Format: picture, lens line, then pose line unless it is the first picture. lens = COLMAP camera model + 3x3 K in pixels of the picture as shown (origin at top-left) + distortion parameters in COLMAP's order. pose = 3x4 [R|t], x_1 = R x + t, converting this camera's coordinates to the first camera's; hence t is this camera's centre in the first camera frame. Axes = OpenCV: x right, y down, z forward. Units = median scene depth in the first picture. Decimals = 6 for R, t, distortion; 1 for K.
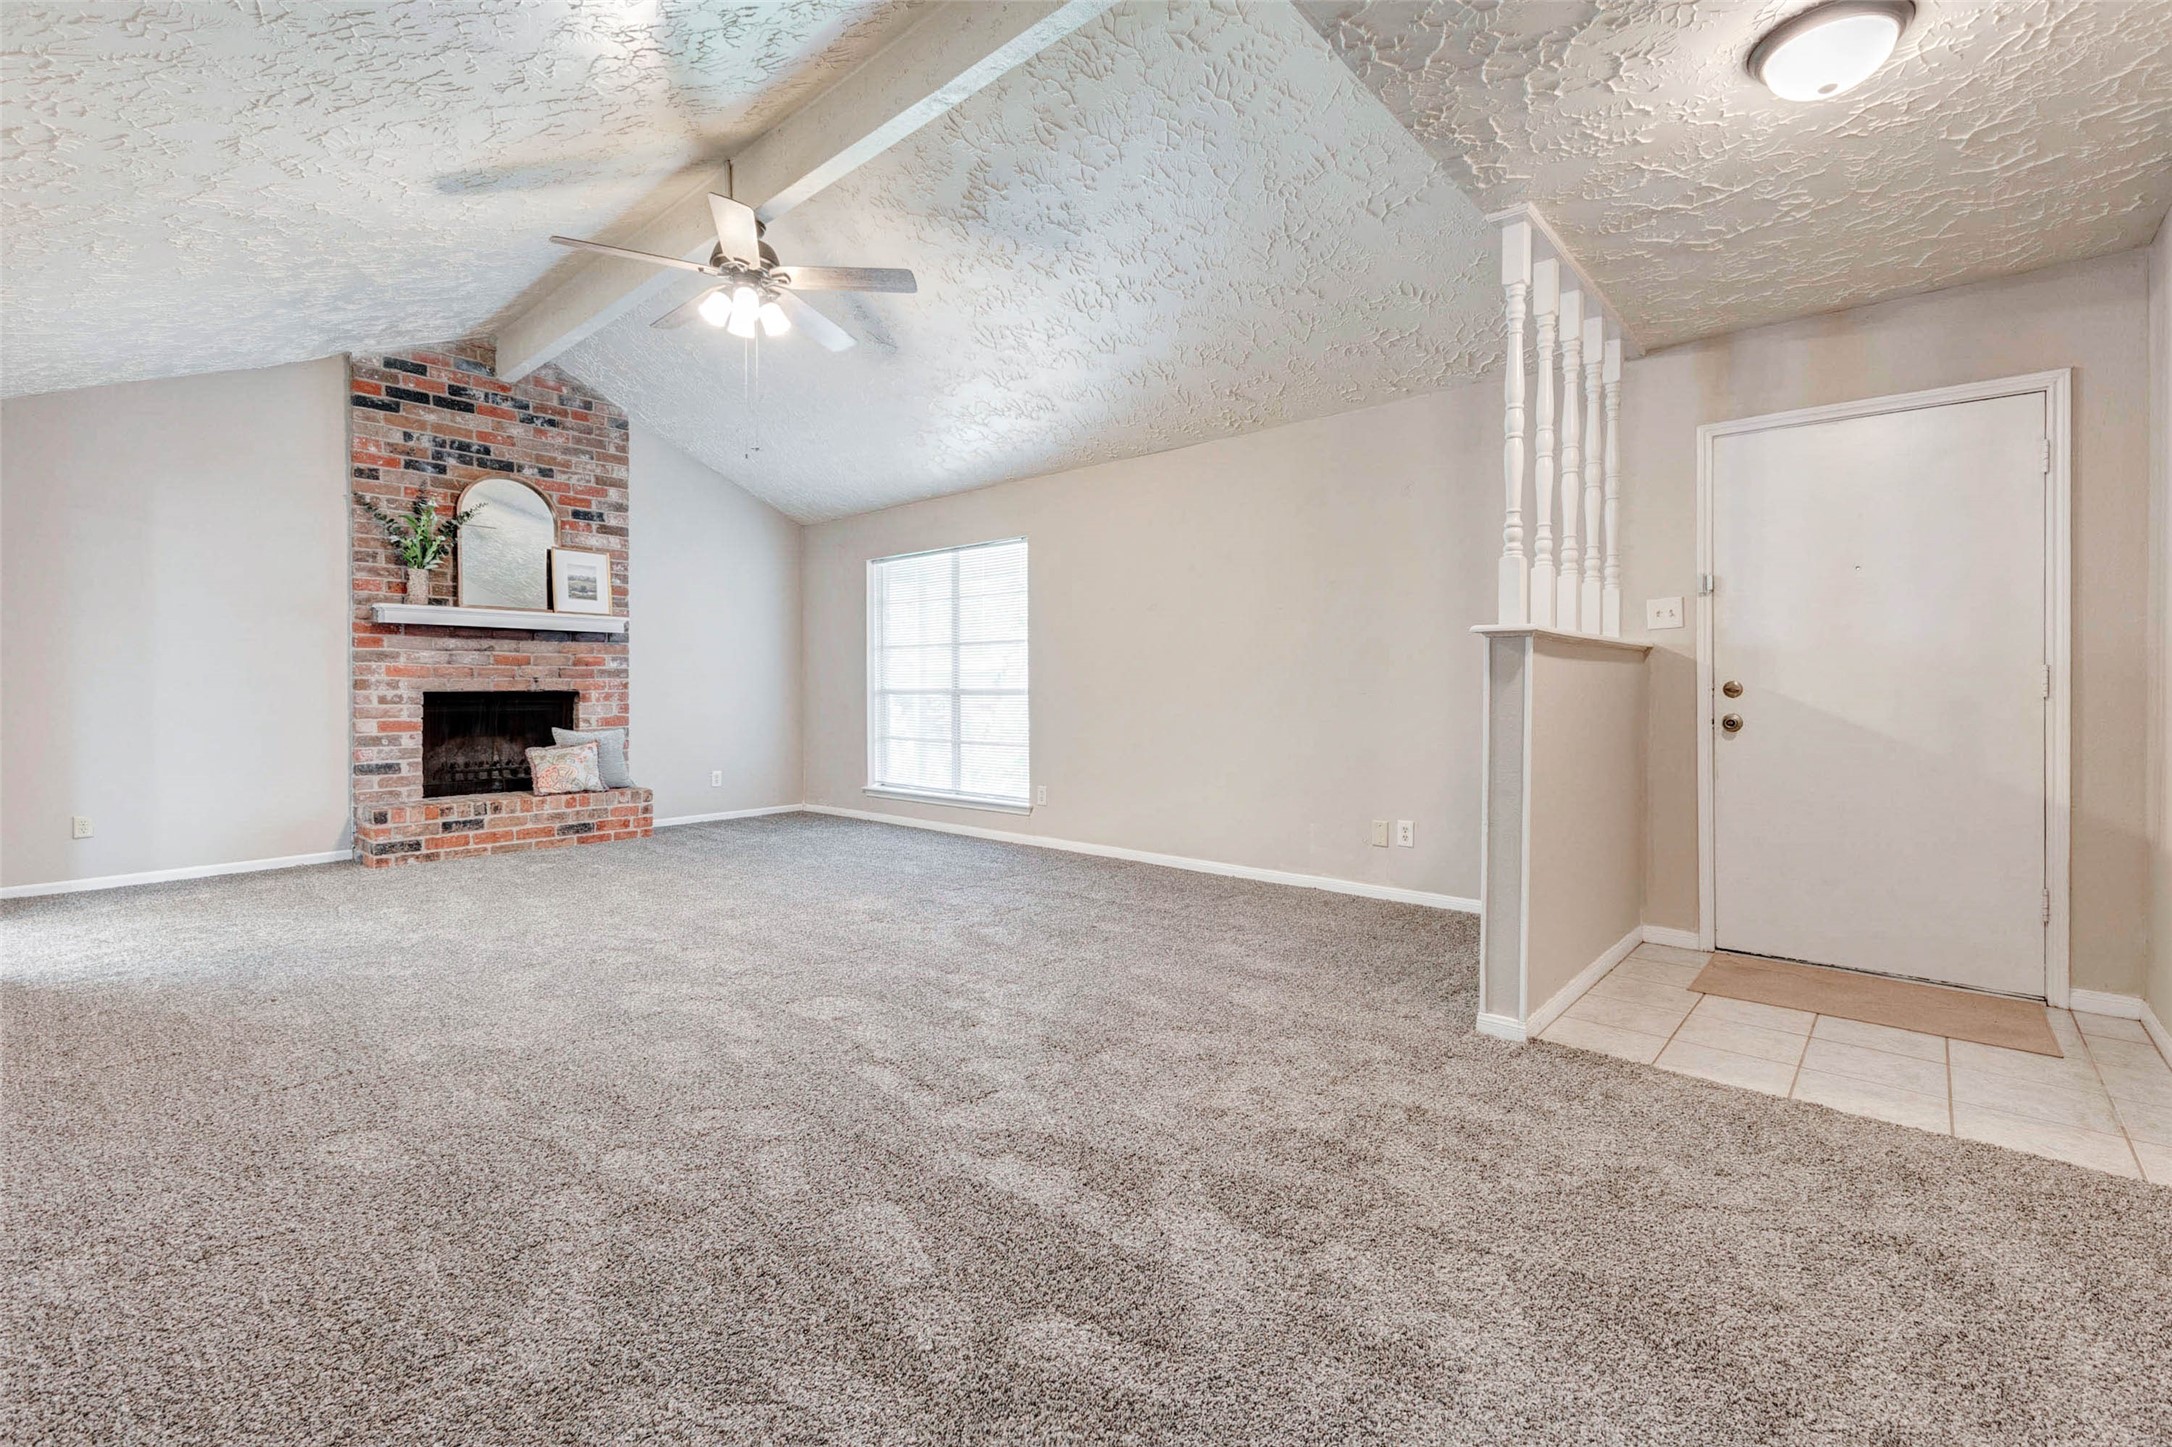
lens RADIAL K [[945.2, 0, 1092.5], [0, 945.2, 695.0], [0, 0, 1]] dist [0.013334, 0.000158]
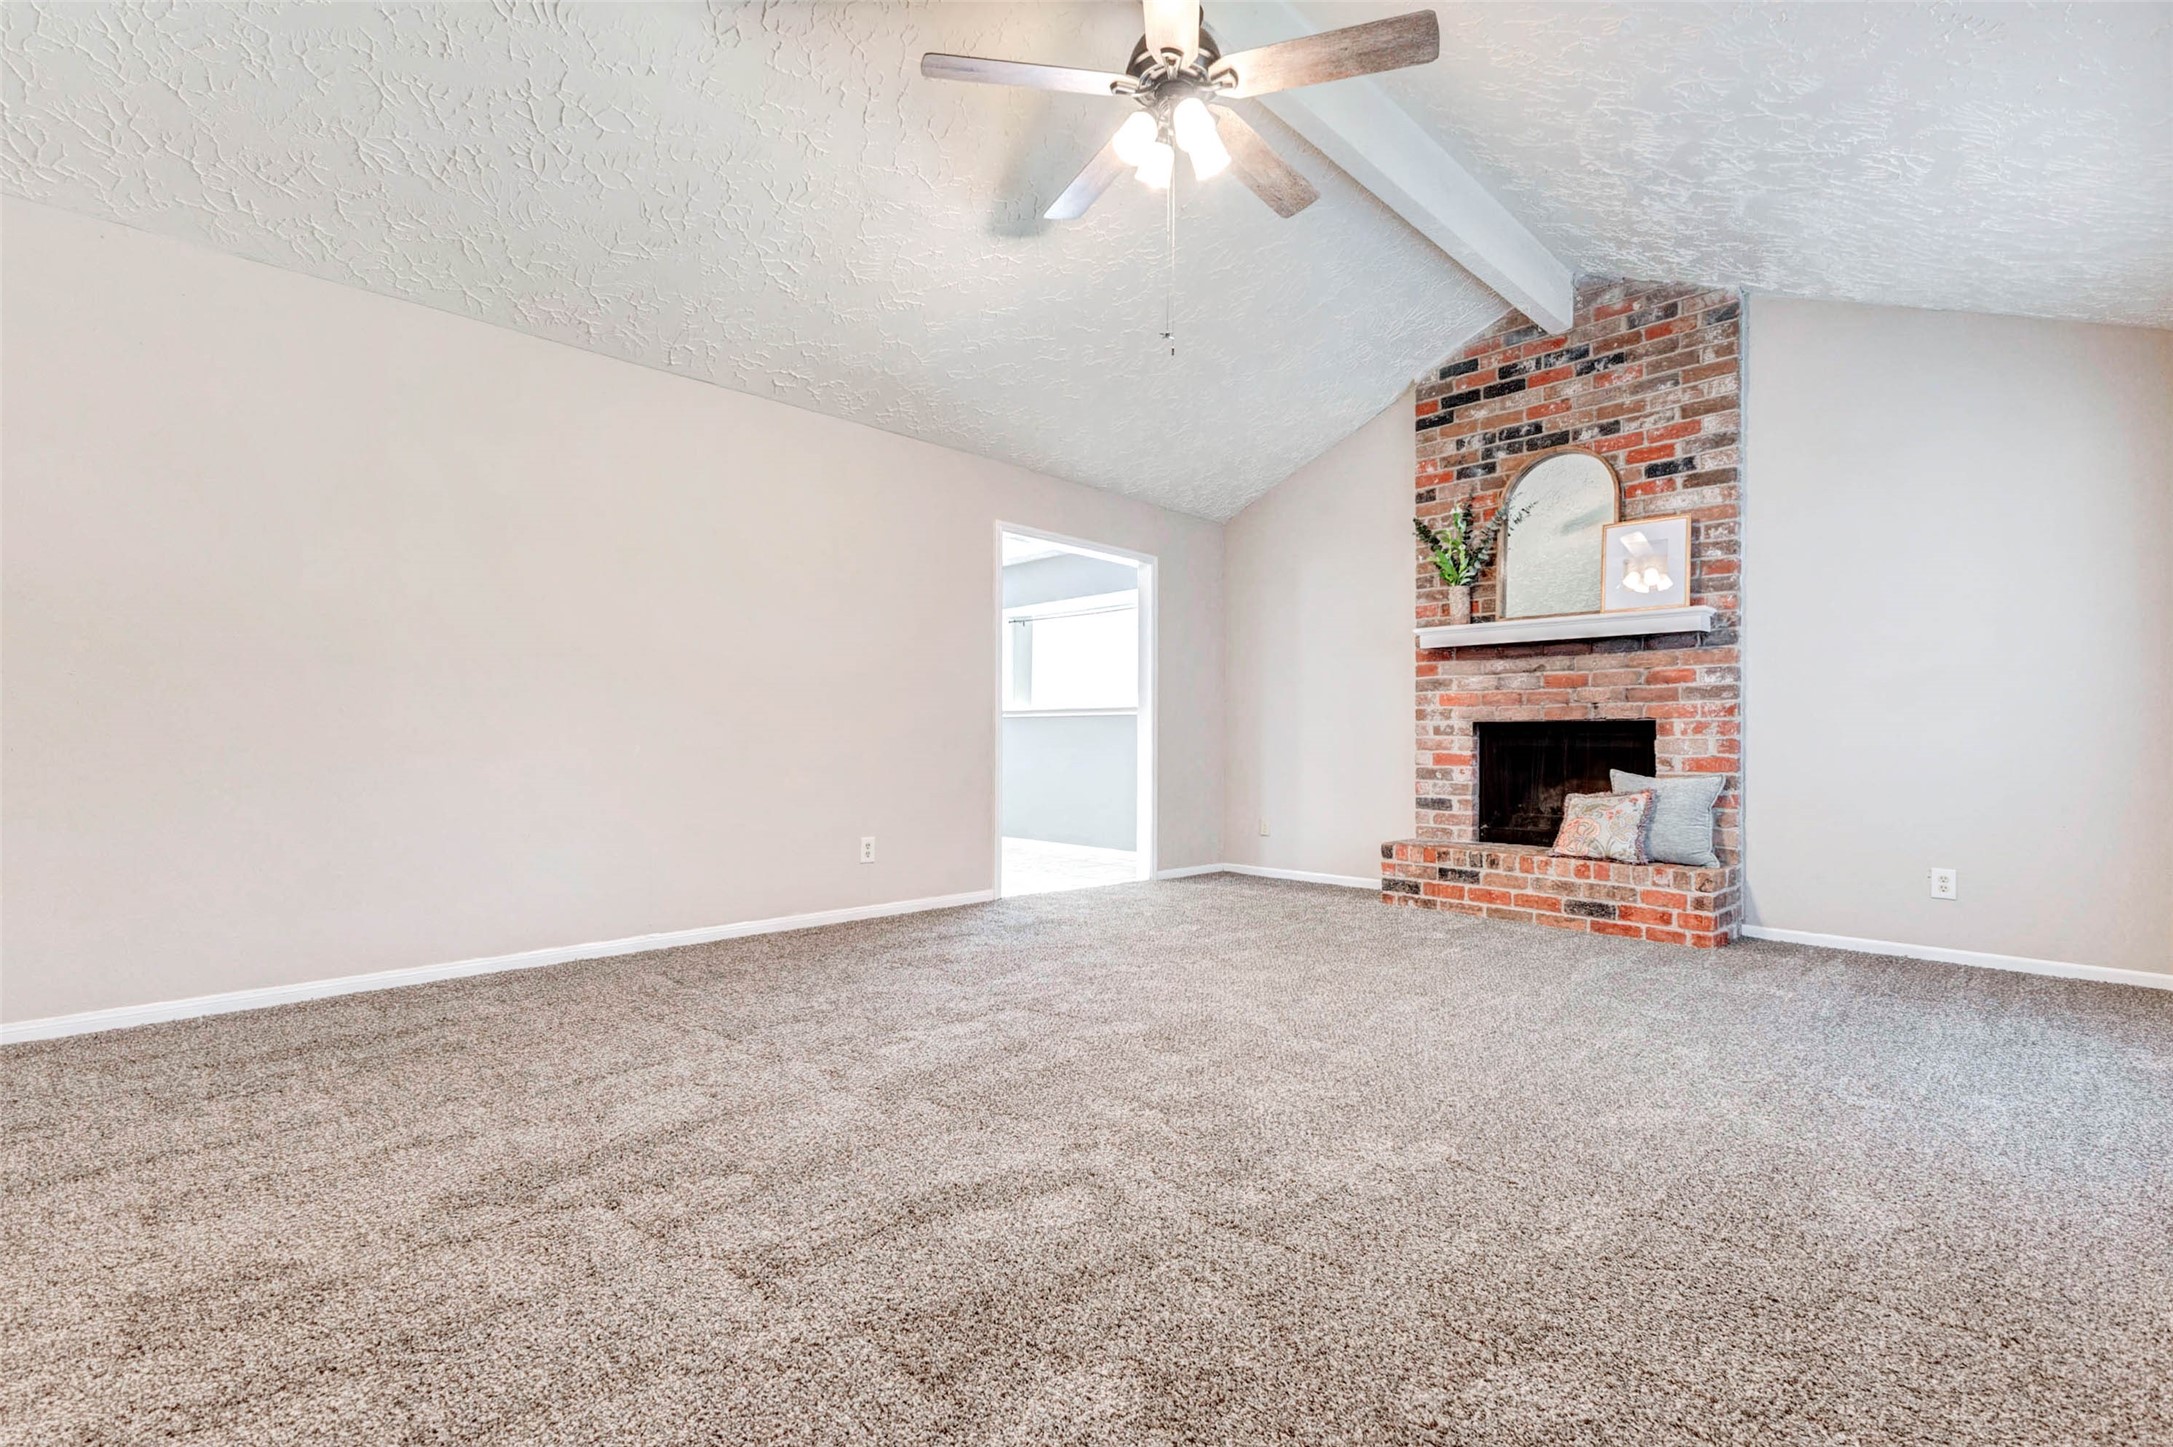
lens RADIAL K [[971.5, 0, 1086.5], [0, 971.5, 723.5], [0, 0, 1]] dist [0.008127, 0.000016]
pose [[-0.073567, -0.019311, -0.997103, 0.227576], [-0.013932, 0.999735, -0.018334, 0.019371], [0.997193, 0.012543, -0.073816, 0.681403]]
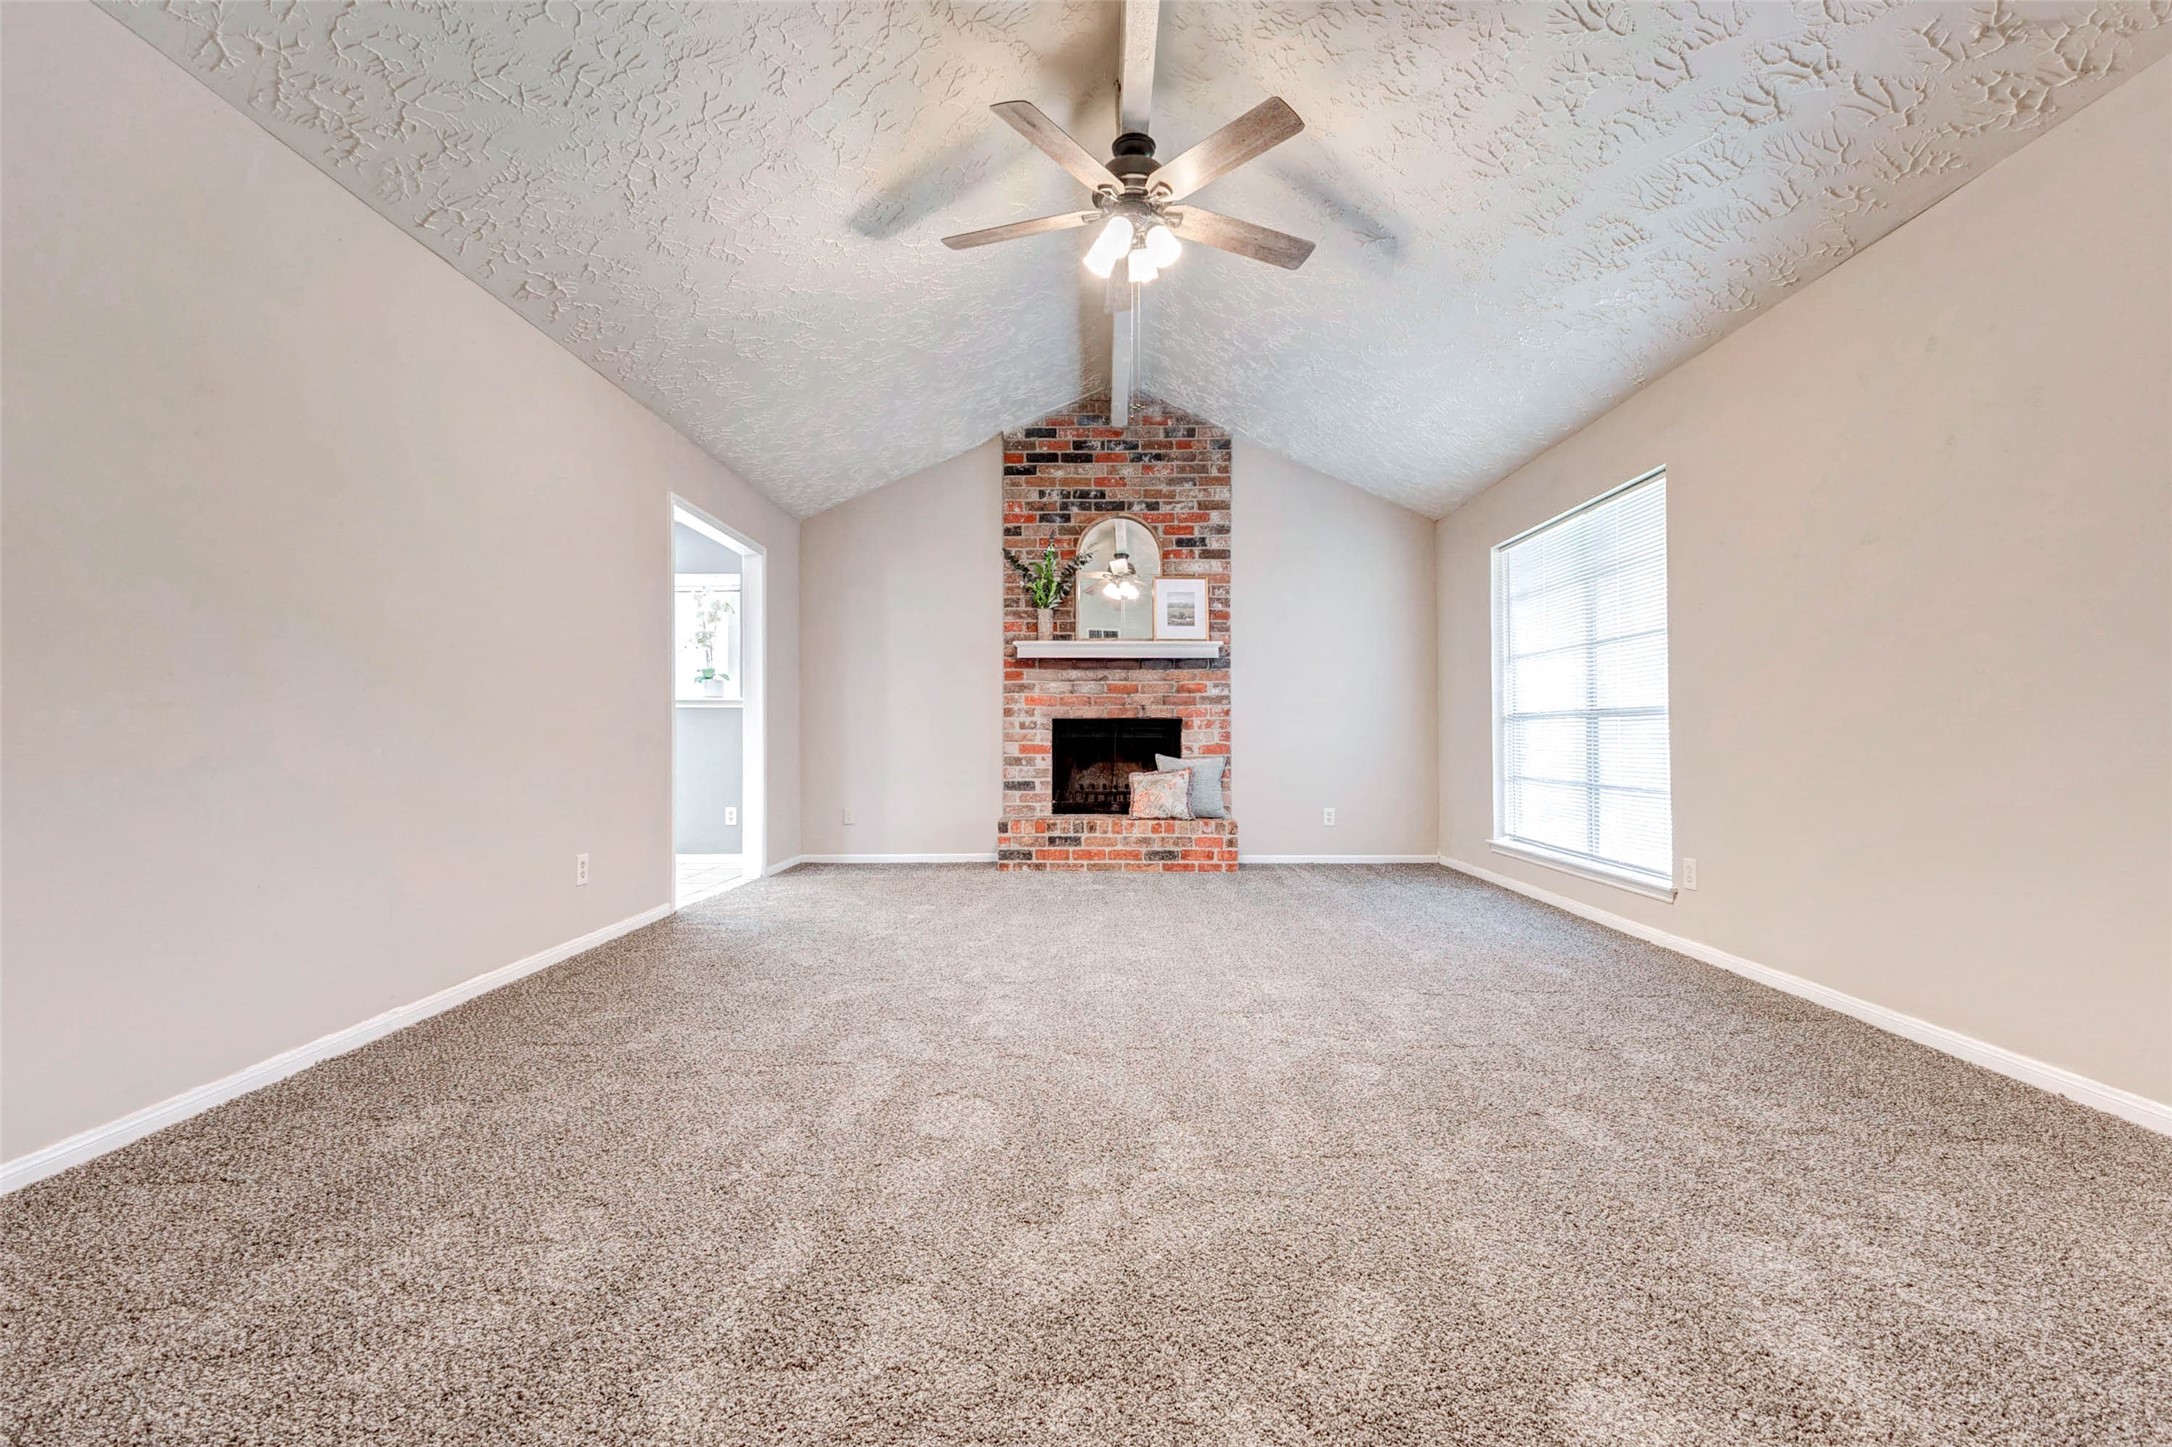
lens RADIAL K [[951.6, 0, 1091.7], [0, 951.6, 718.1], [0, 0, 1]] dist [0.012103, 0.000097]
pose [[0.653472, -0.014378, -0.756814, 0.168032], [-0.004611, 0.999725, -0.022974, 0.020810], [0.756937, 0.018503, 0.653226, 0.293880]]
